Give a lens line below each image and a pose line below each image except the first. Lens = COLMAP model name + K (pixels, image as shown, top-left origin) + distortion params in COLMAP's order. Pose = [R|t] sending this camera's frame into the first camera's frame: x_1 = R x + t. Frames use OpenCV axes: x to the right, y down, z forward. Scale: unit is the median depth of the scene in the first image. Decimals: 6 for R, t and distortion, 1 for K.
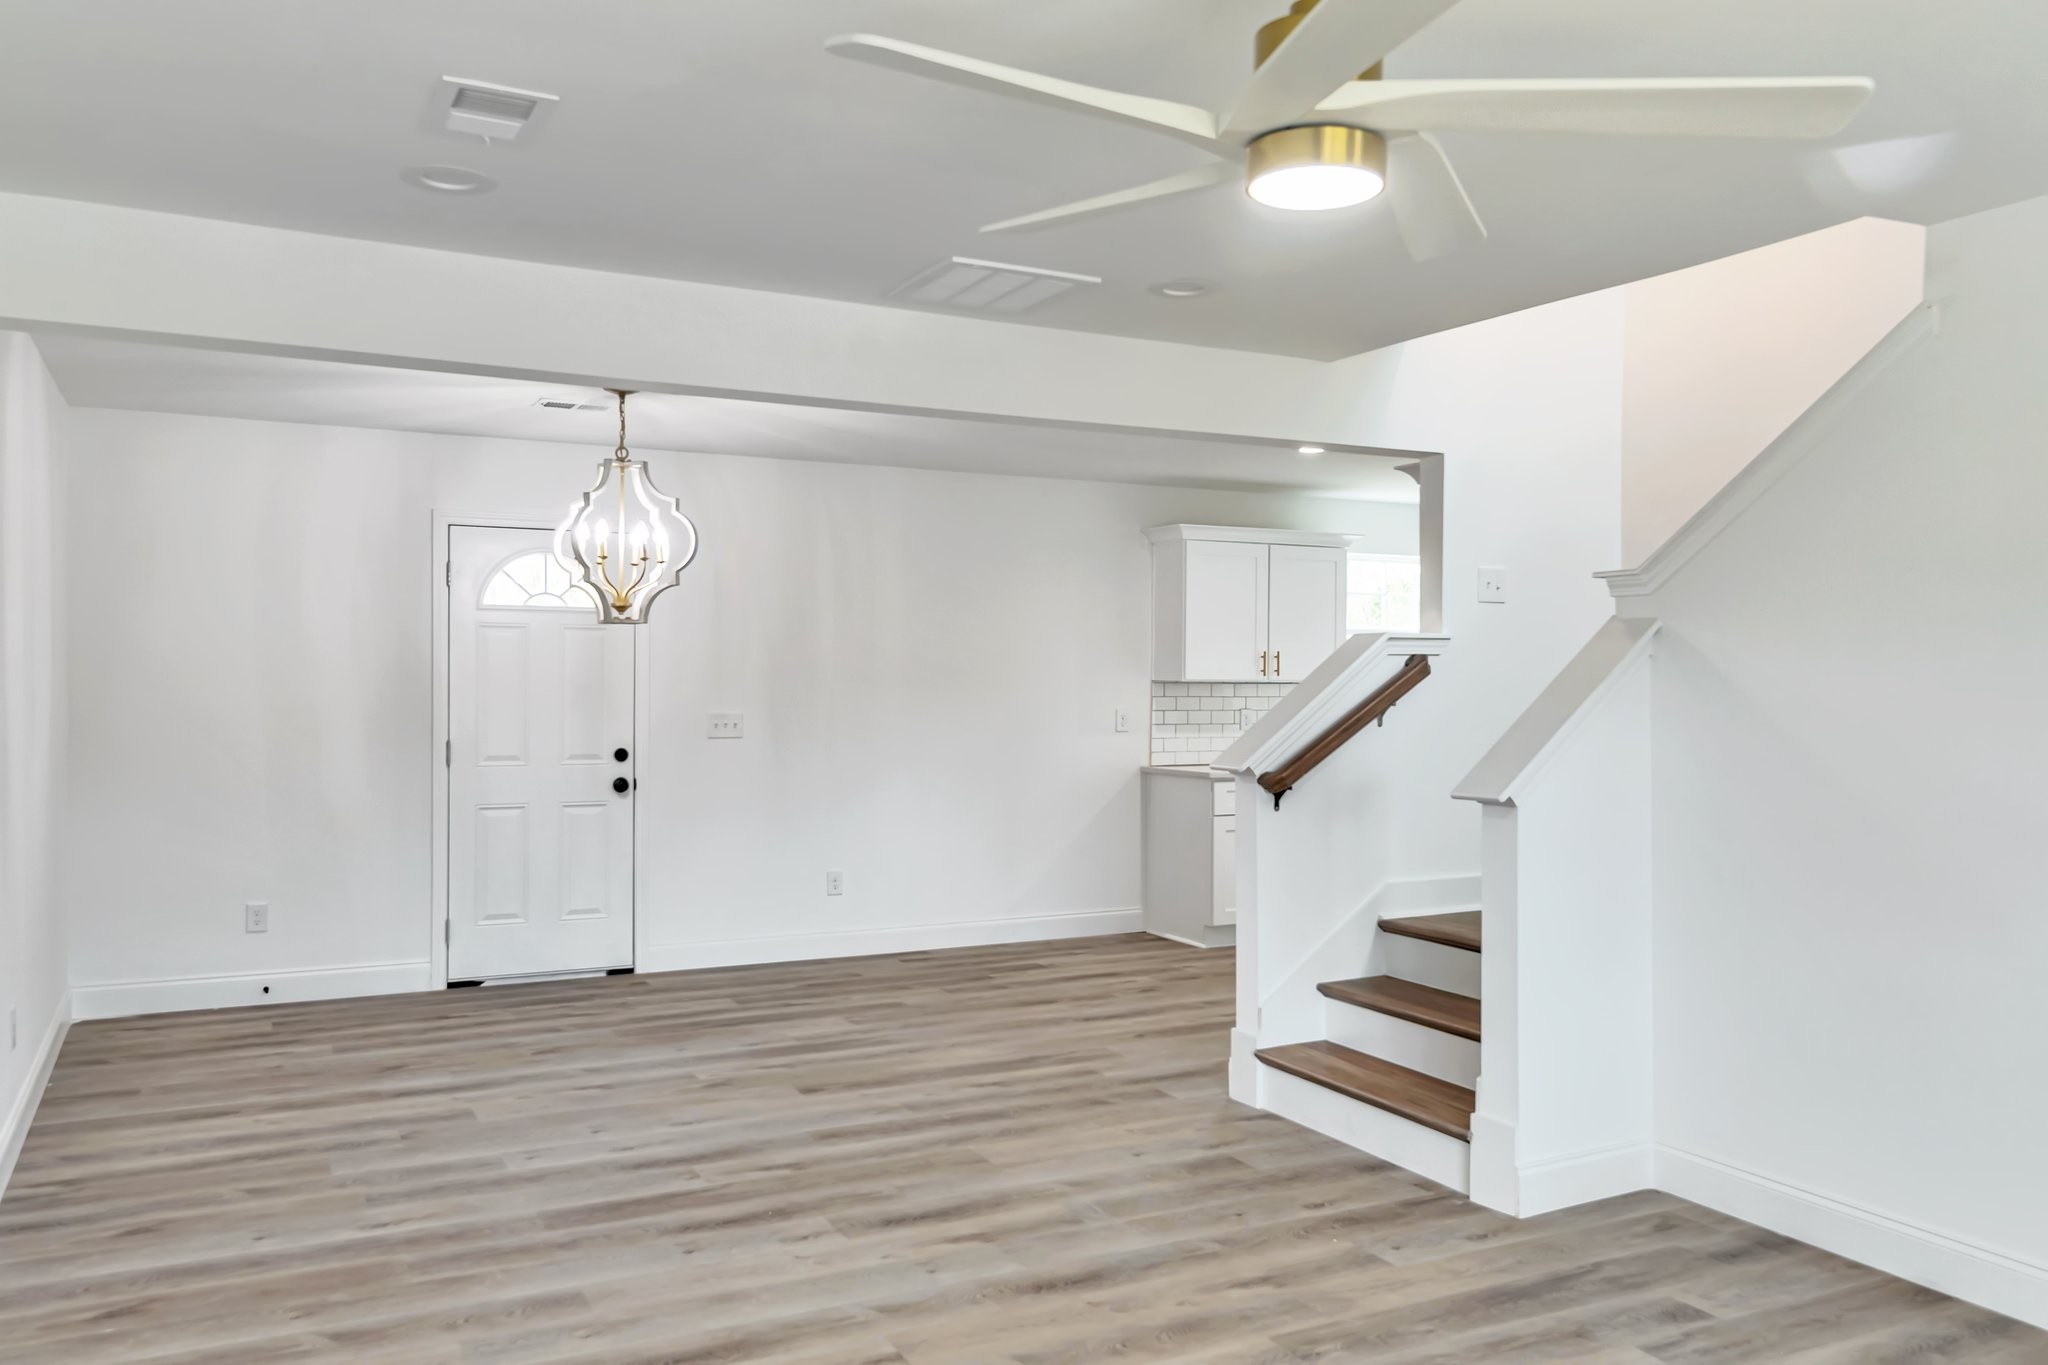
lens RADIAL K [[1533.1, 0, 1024.0], [0, 1533.1, 682.5], [0, 0, 1]] dist [0.001252, 0.000064]
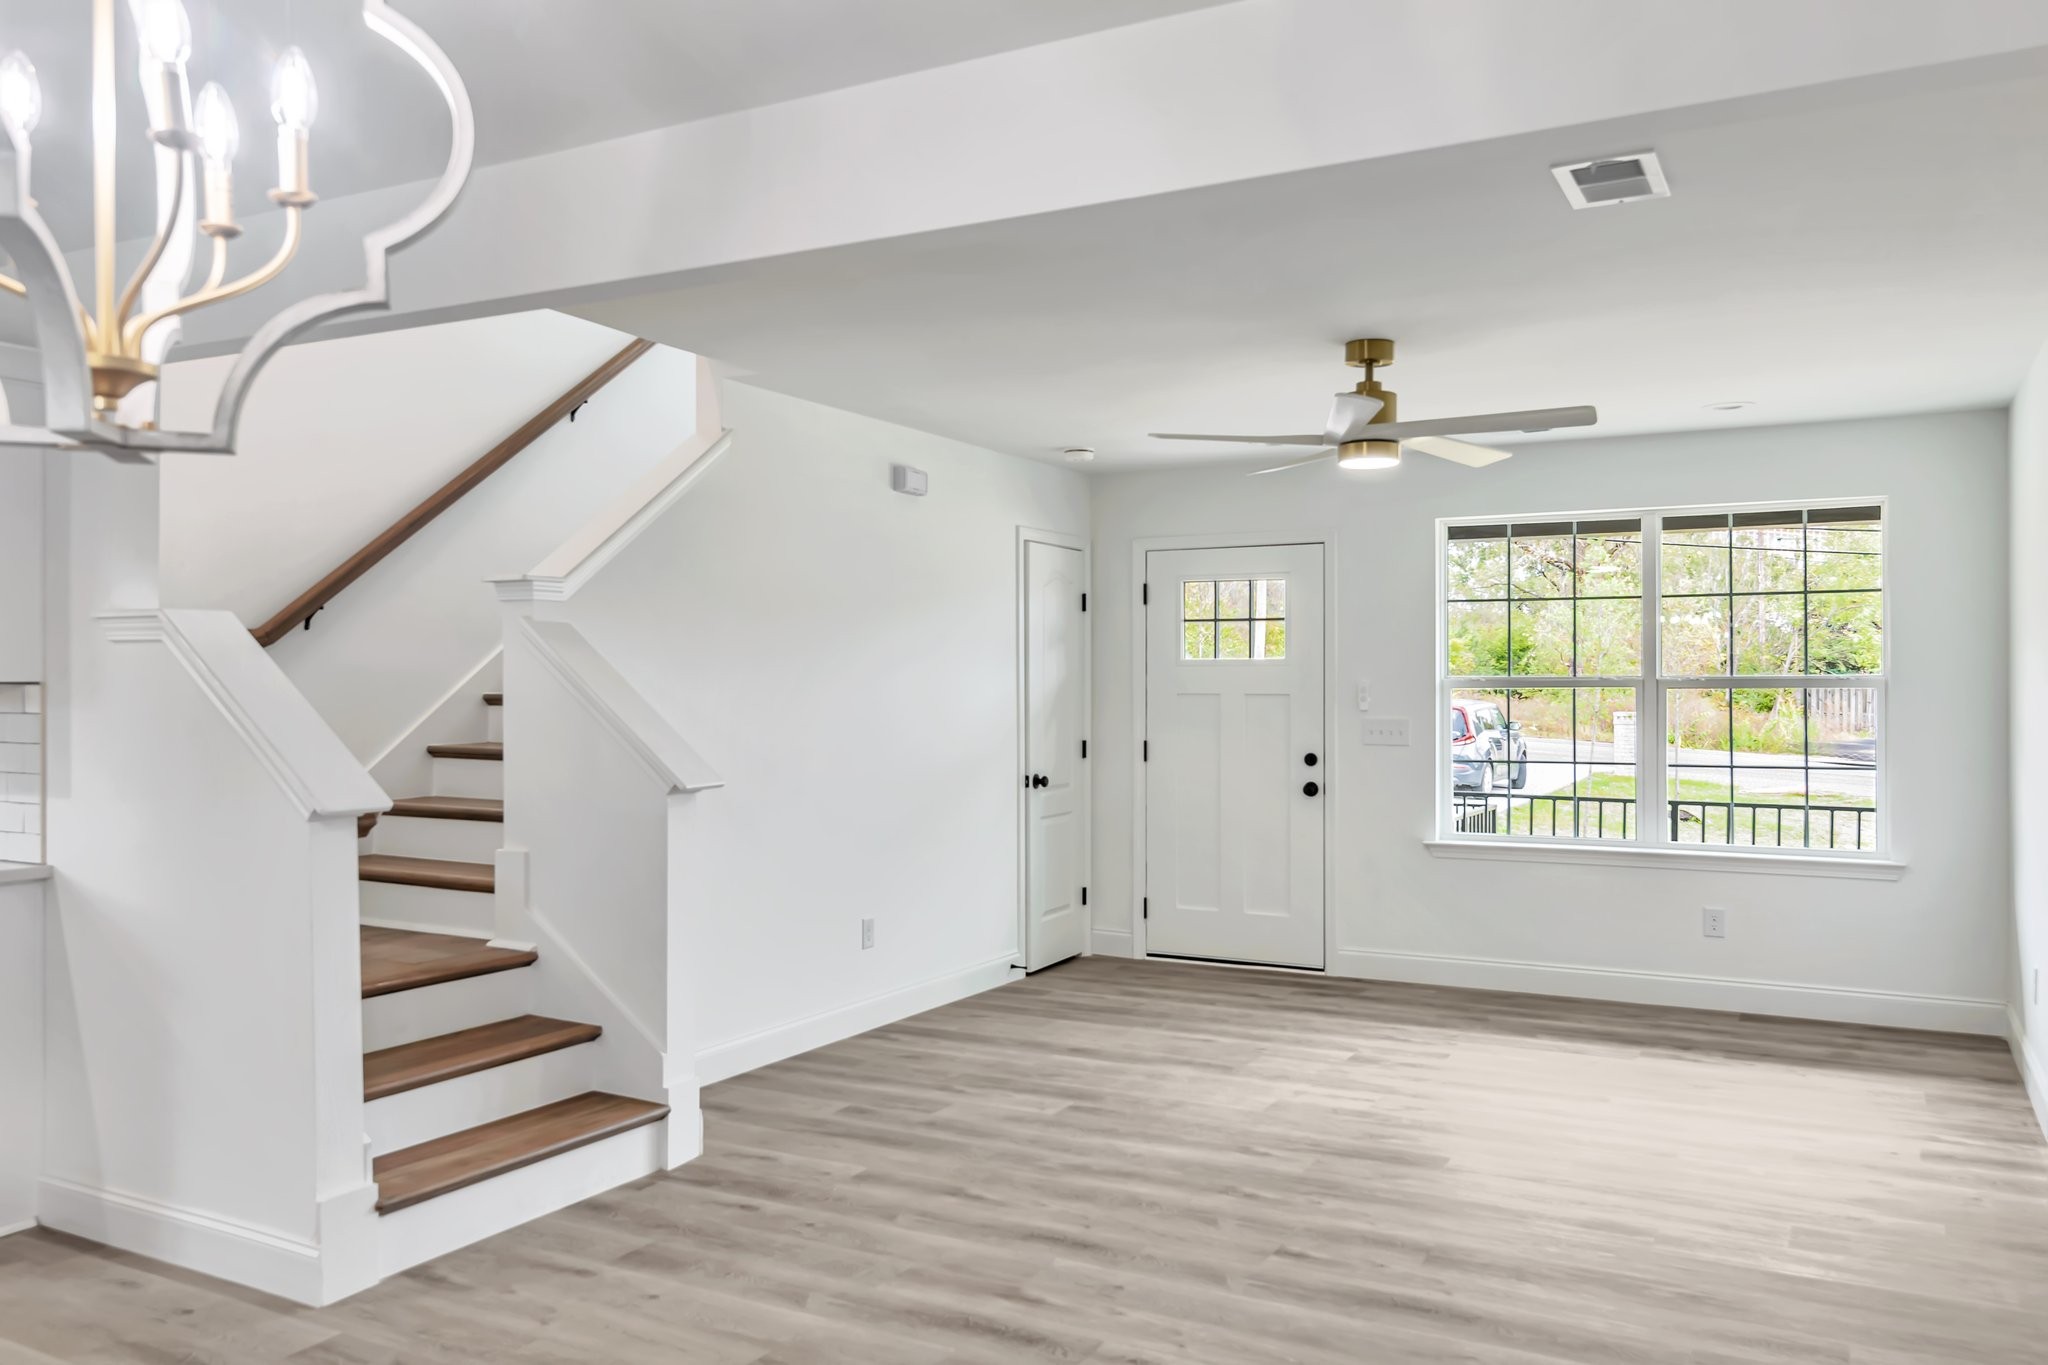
lens RADIAL K [[1644.8, 0, 977.4], [0, 1644.8, 682.2], [0, 0, 1]] dist [-0.001983, -0.005273]
pose [[-0.550209, -0.006212, 0.835004, -0.711156], [-0.000824, 0.999976, 0.006896, -0.007400], [-0.835026, 0.003106, -0.550201, 1.328164]]
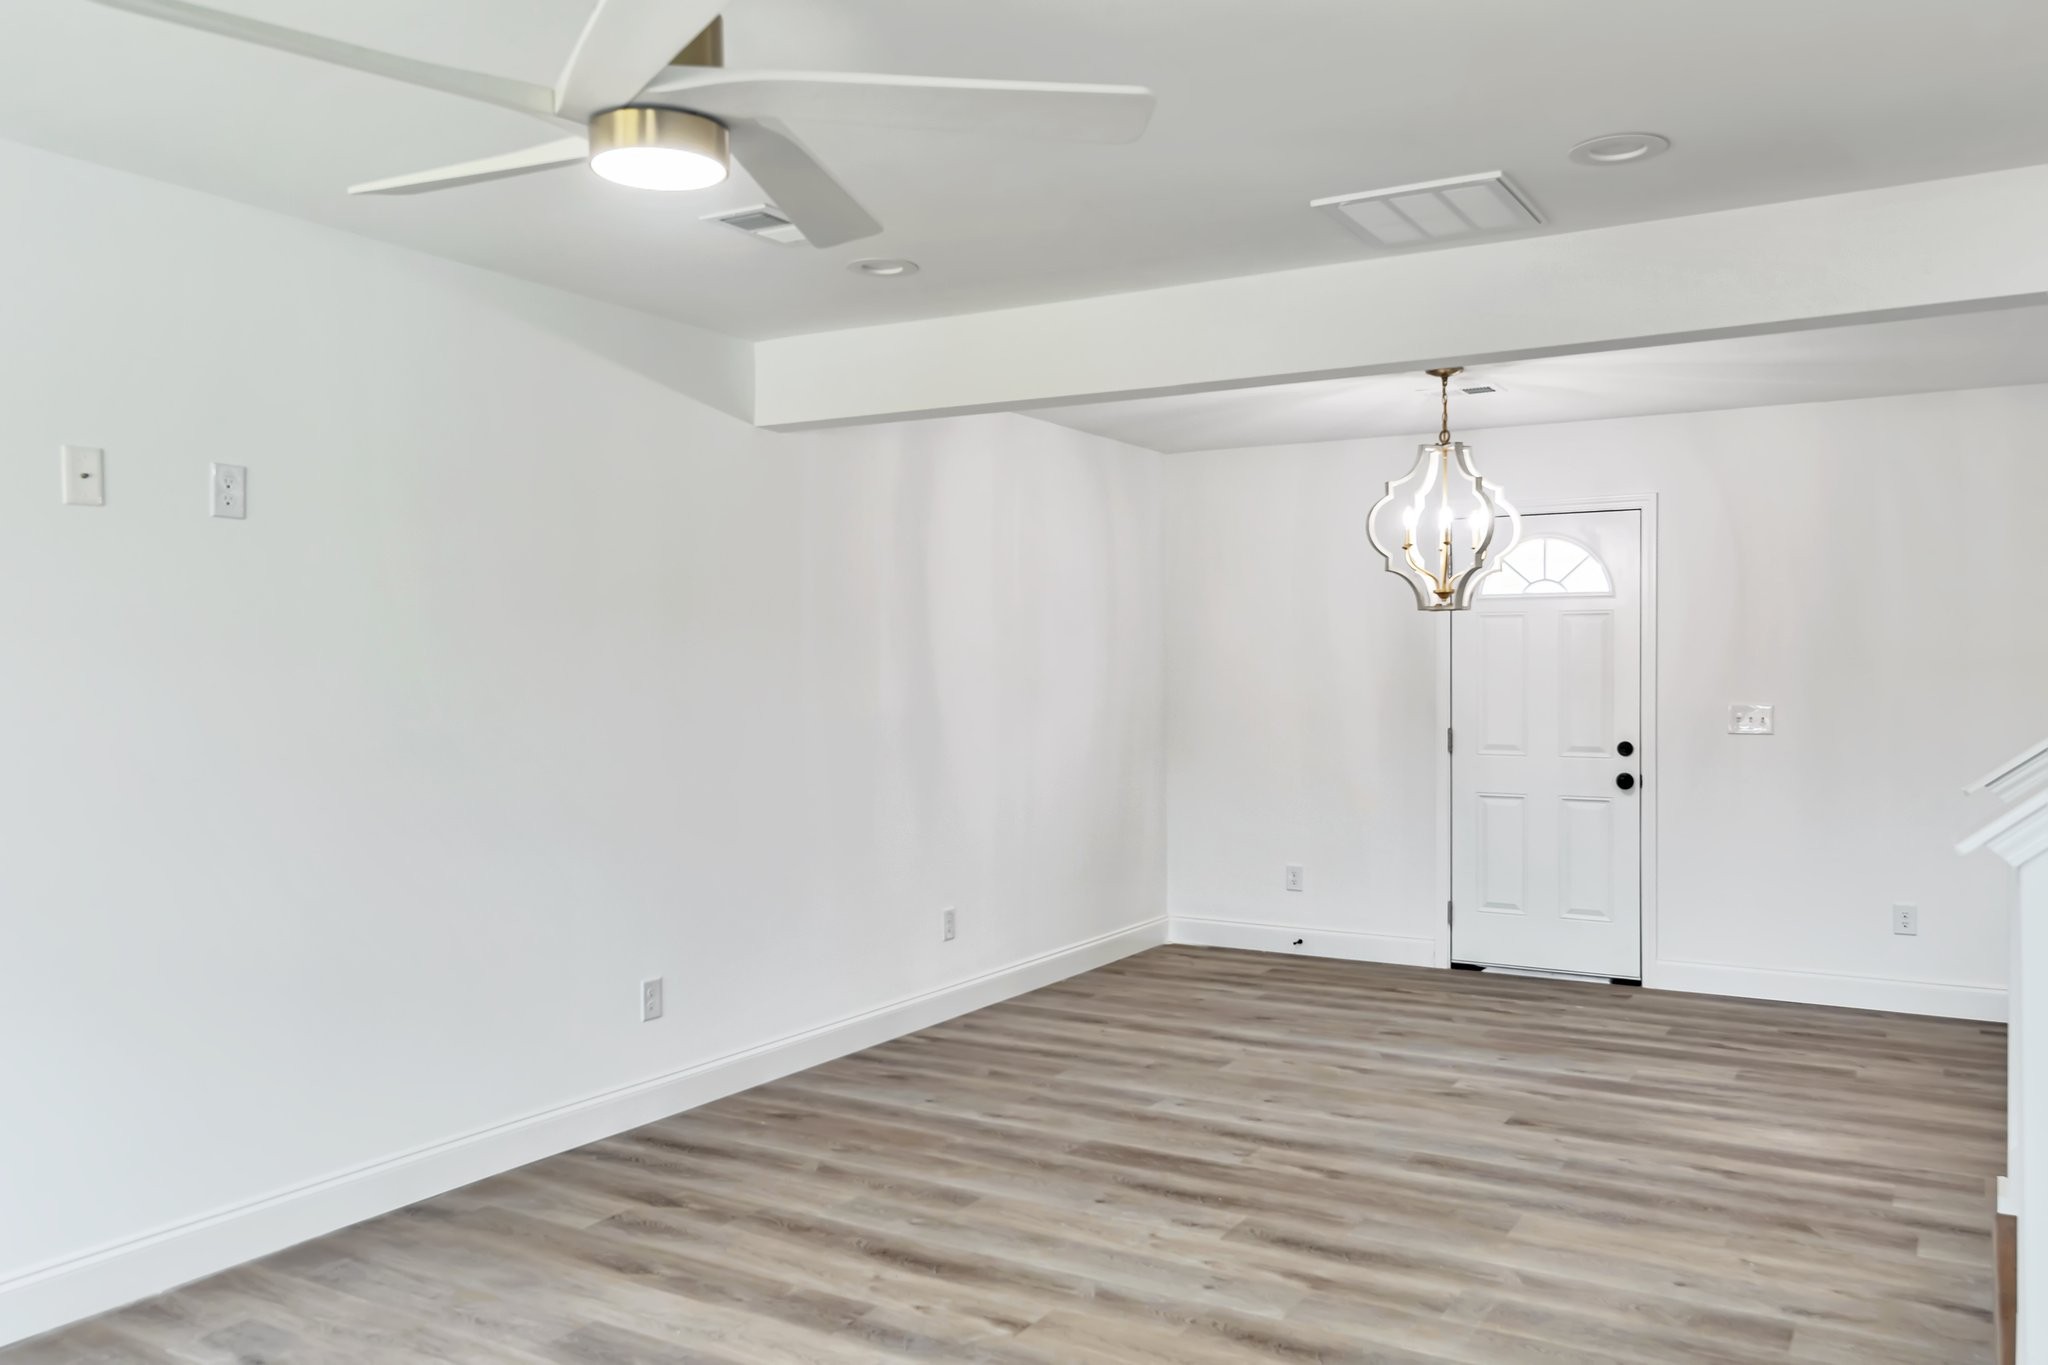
lens RADIAL K [[1551.4, 0, 1024.0], [0, 1551.4, 682.5], [0, 0, 1]] dist [0.007006, -0.005813]
pose [[0.535785, 0.000030, -0.844355, 0.556287], [0.004290, 0.999987, 0.002758, 0.004771], [0.844344, -0.005100, 0.535778, 0.312762]]
